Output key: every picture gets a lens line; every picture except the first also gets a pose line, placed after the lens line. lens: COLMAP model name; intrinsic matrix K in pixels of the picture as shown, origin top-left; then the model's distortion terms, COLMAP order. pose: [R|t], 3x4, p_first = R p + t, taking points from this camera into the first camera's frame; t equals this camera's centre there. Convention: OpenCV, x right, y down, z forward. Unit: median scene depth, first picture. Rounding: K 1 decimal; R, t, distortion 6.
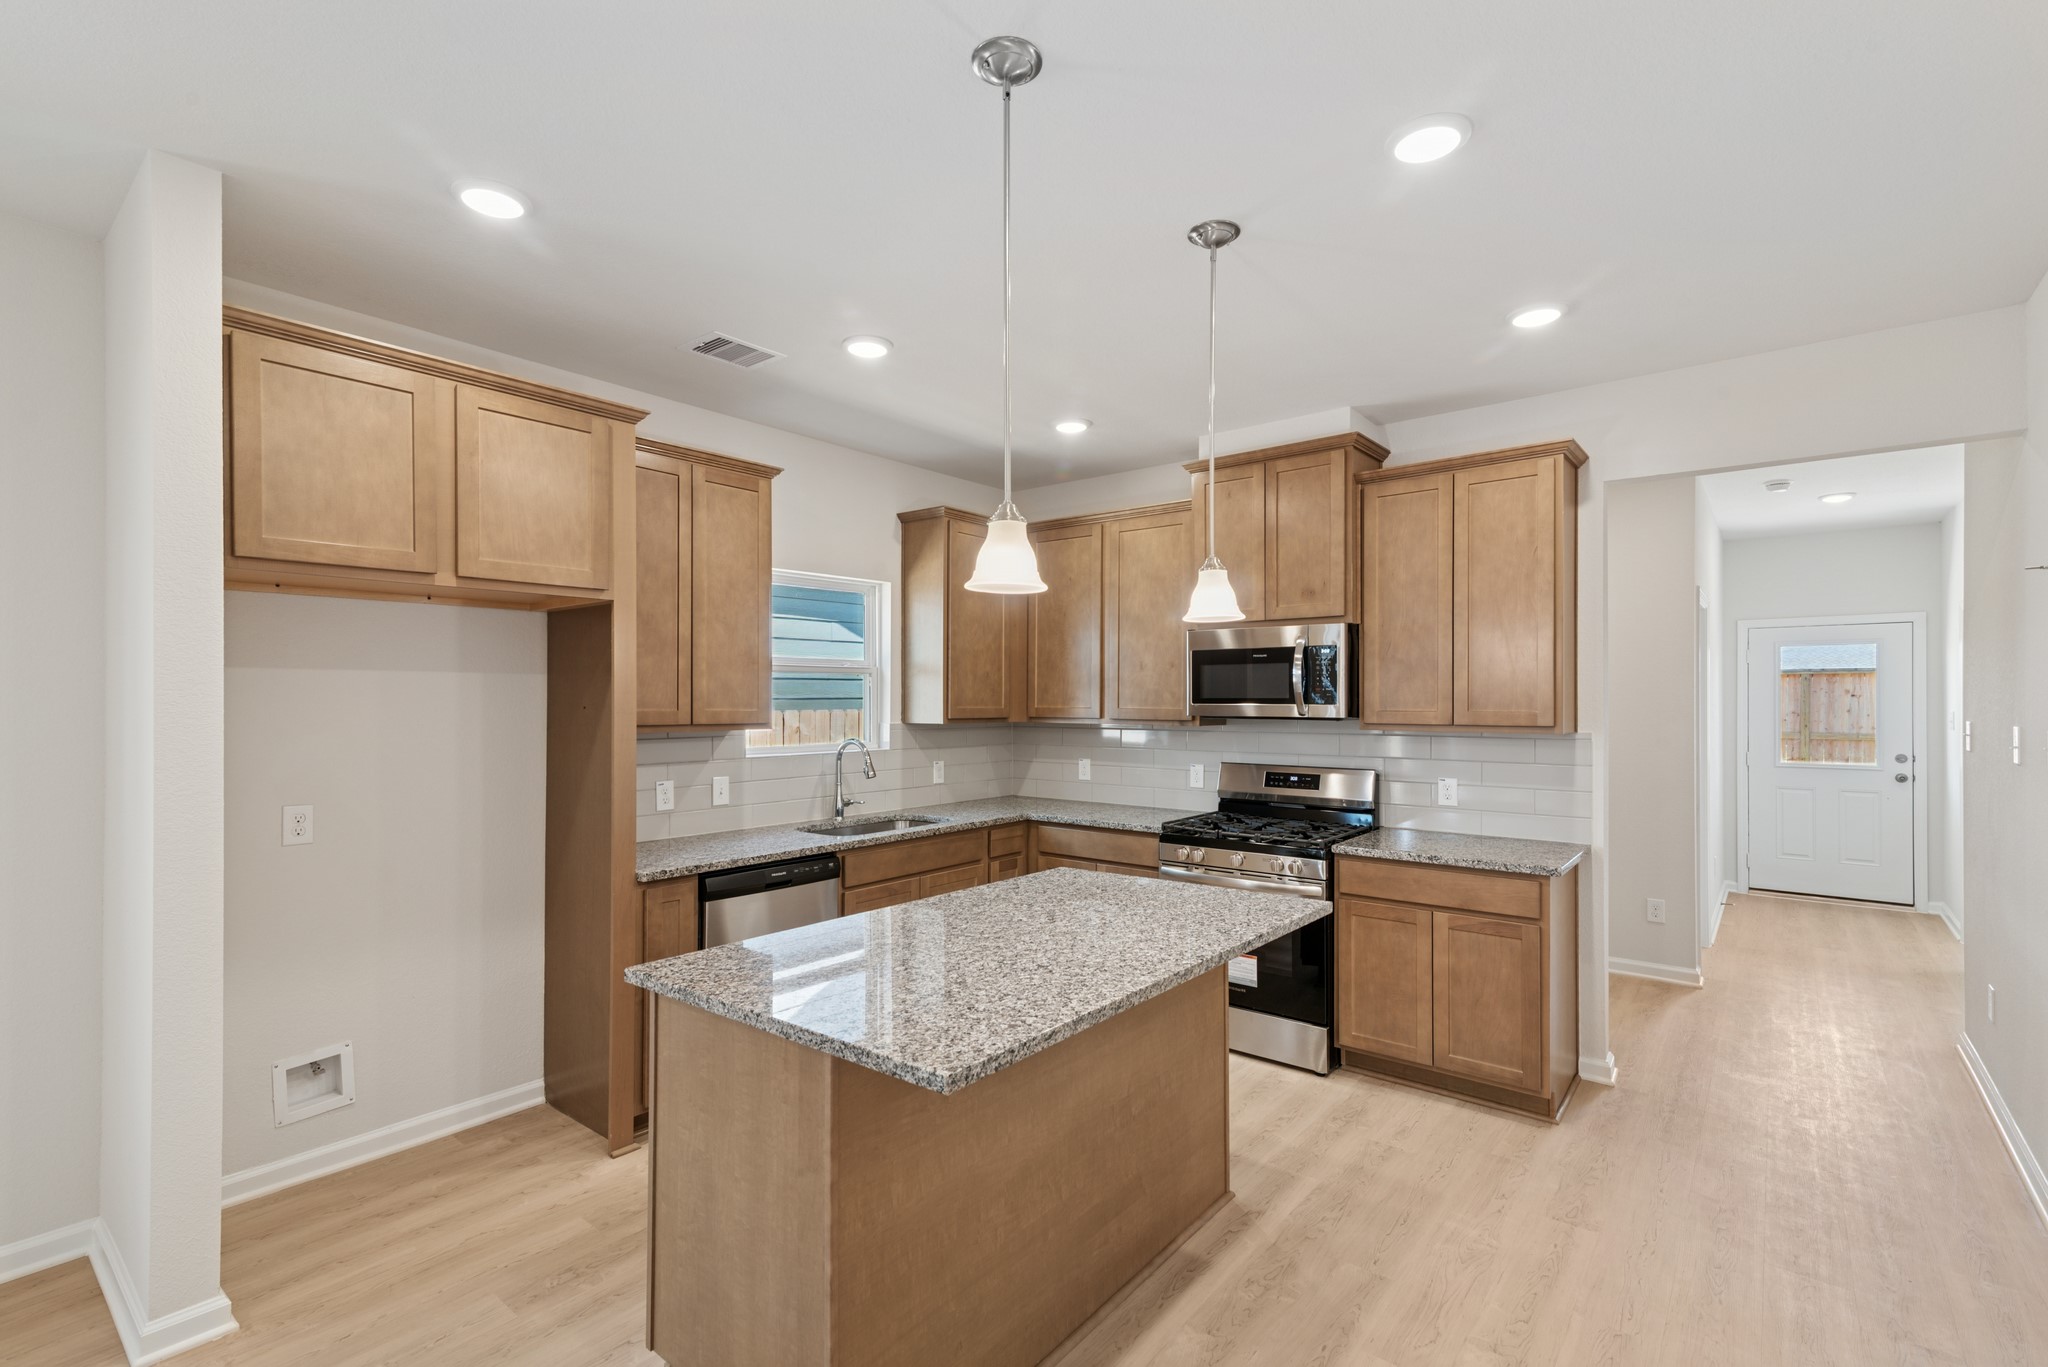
lens RADIAL K [[945.0, 0, 1017.5], [0, 945.0, 698.8], [0, 0, 1]] dist [0.003332, -0.000301]
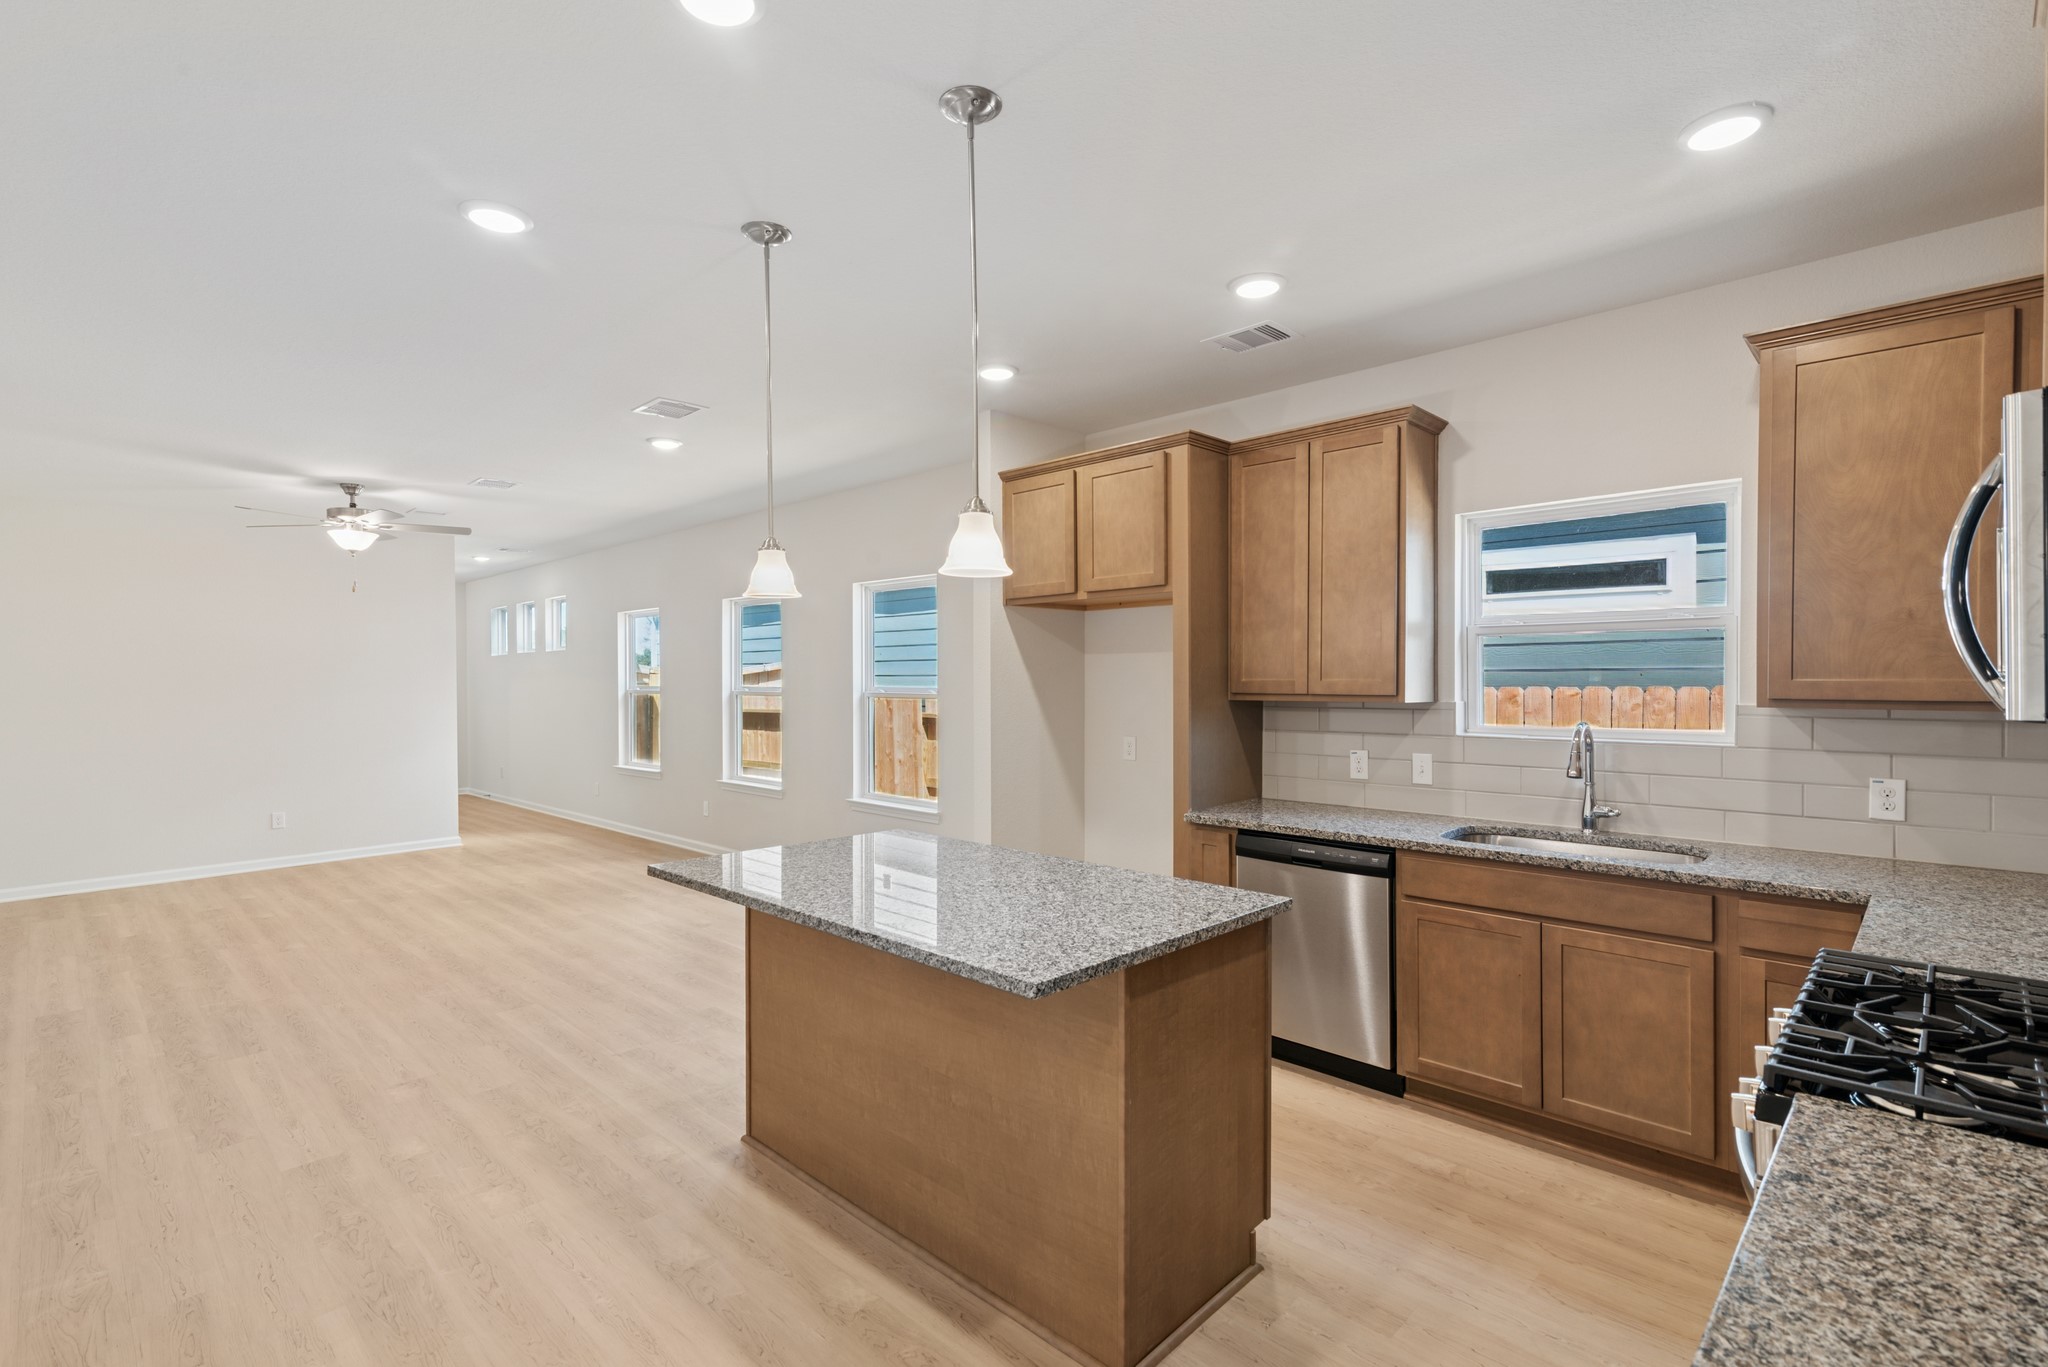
lens RADIAL K [[945.0, 0, 1017.5], [0, 945.0, 698.8], [0, 0, 1]] dist [0.003332, -0.000301]
pose [[-0.090639, 0.026540, -0.995530, 0.694911], [0.008384, 0.999630, 0.025886, 0.002559], [0.995849, -0.006000, -0.090828, 0.754724]]
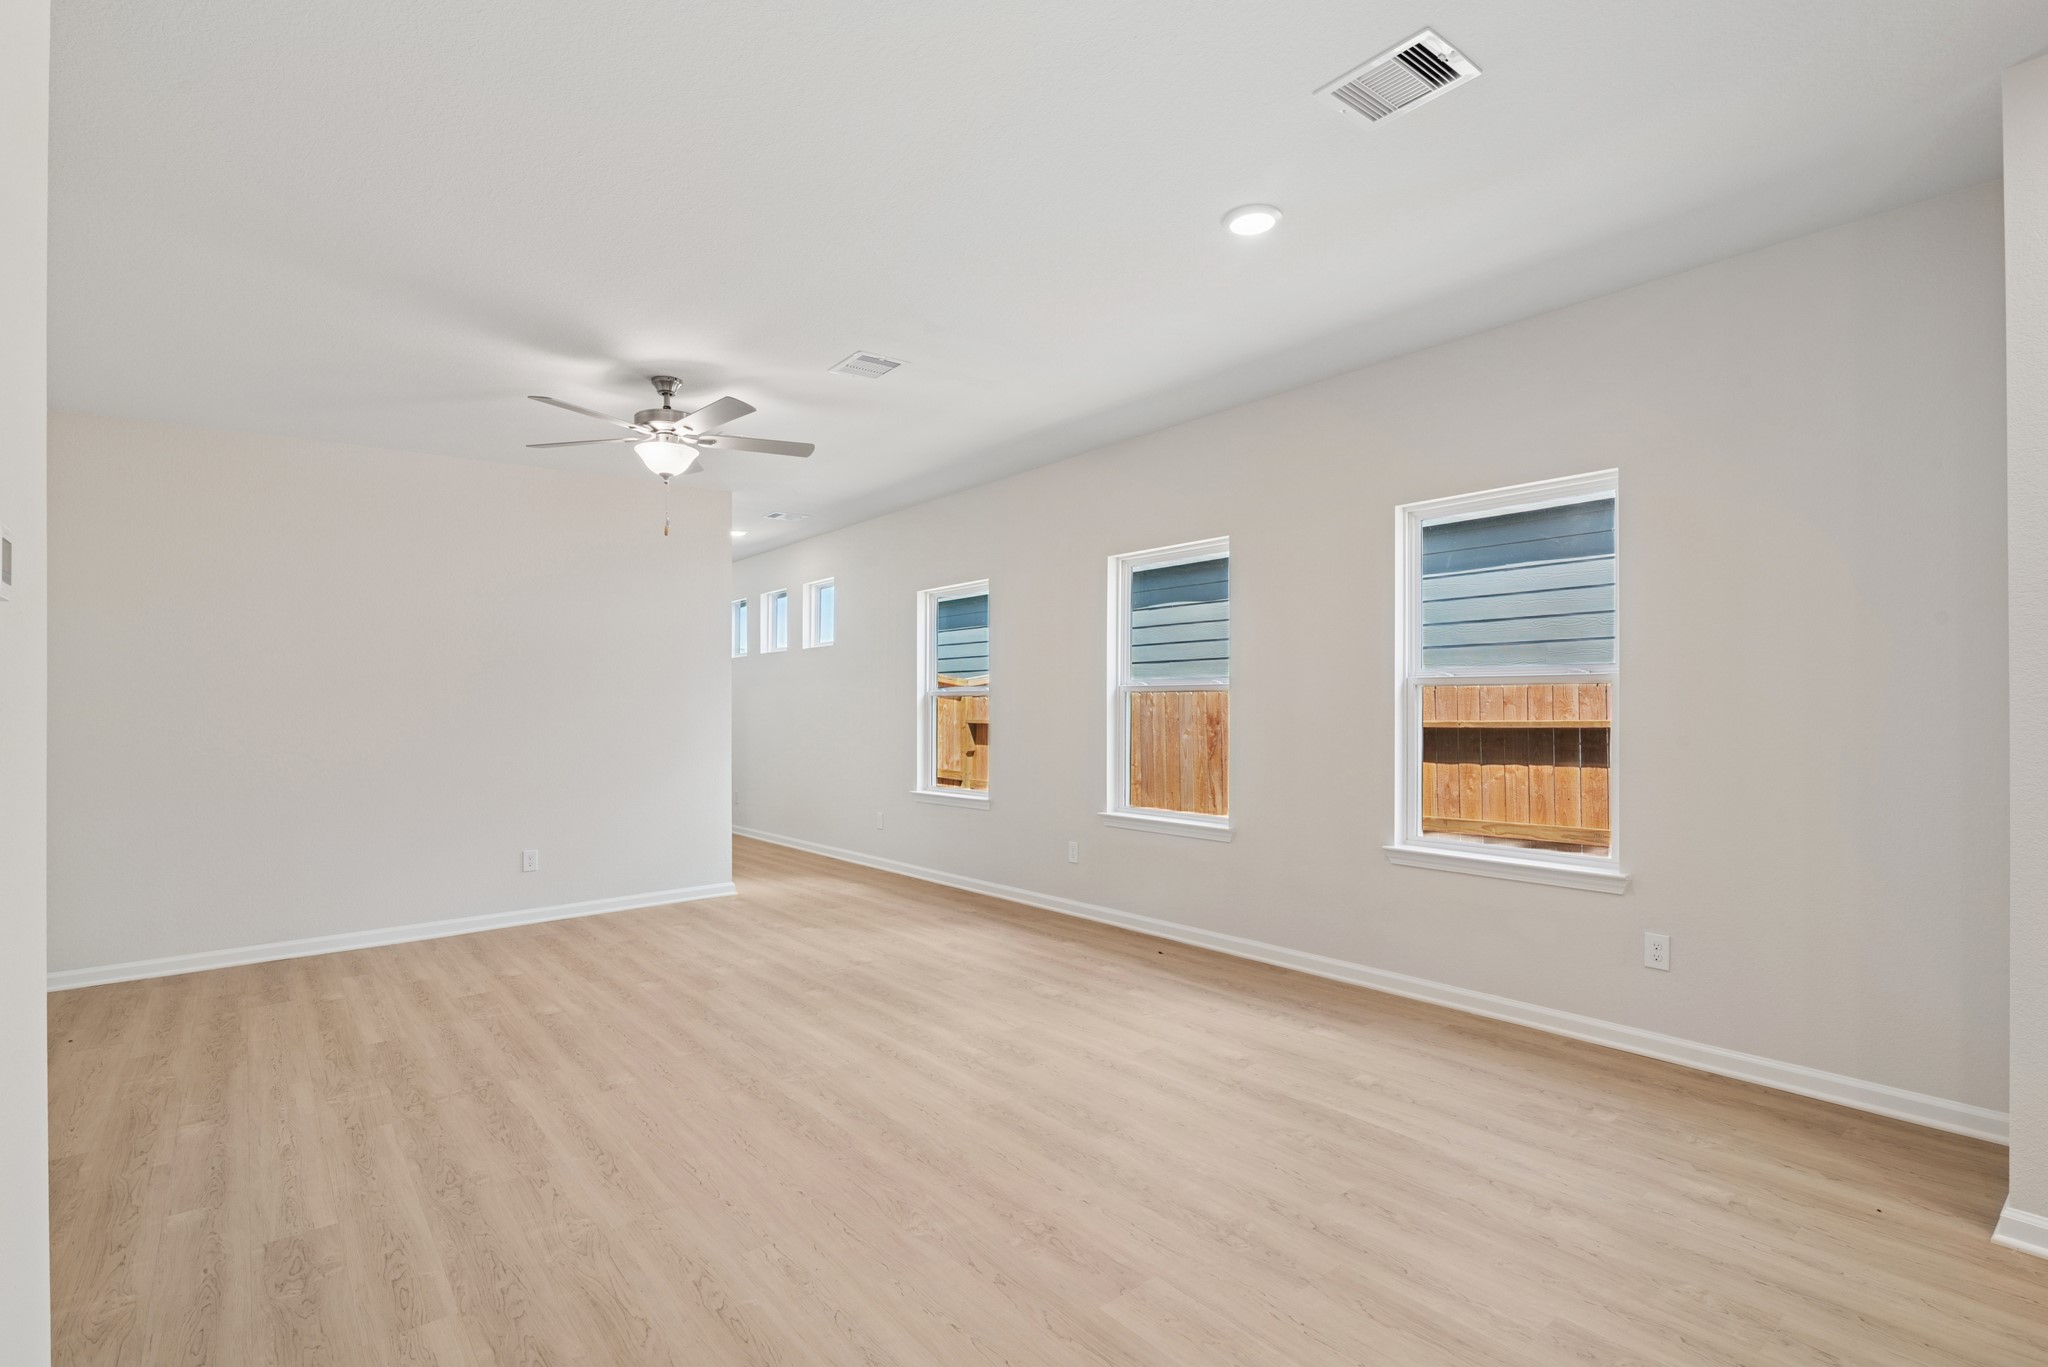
lens RADIAL K [[971.3, 0, 1008.0], [0, 971.3, 697.3], [0, 0, 1]] dist [-0.015533, -0.000409]
pose [[-0.222498, 0.002609, -0.974930, 0.198784], [0.015566, 0.999878, -0.000876, 0.049337], [0.974809, -0.015371, -0.222512, 0.118772]]
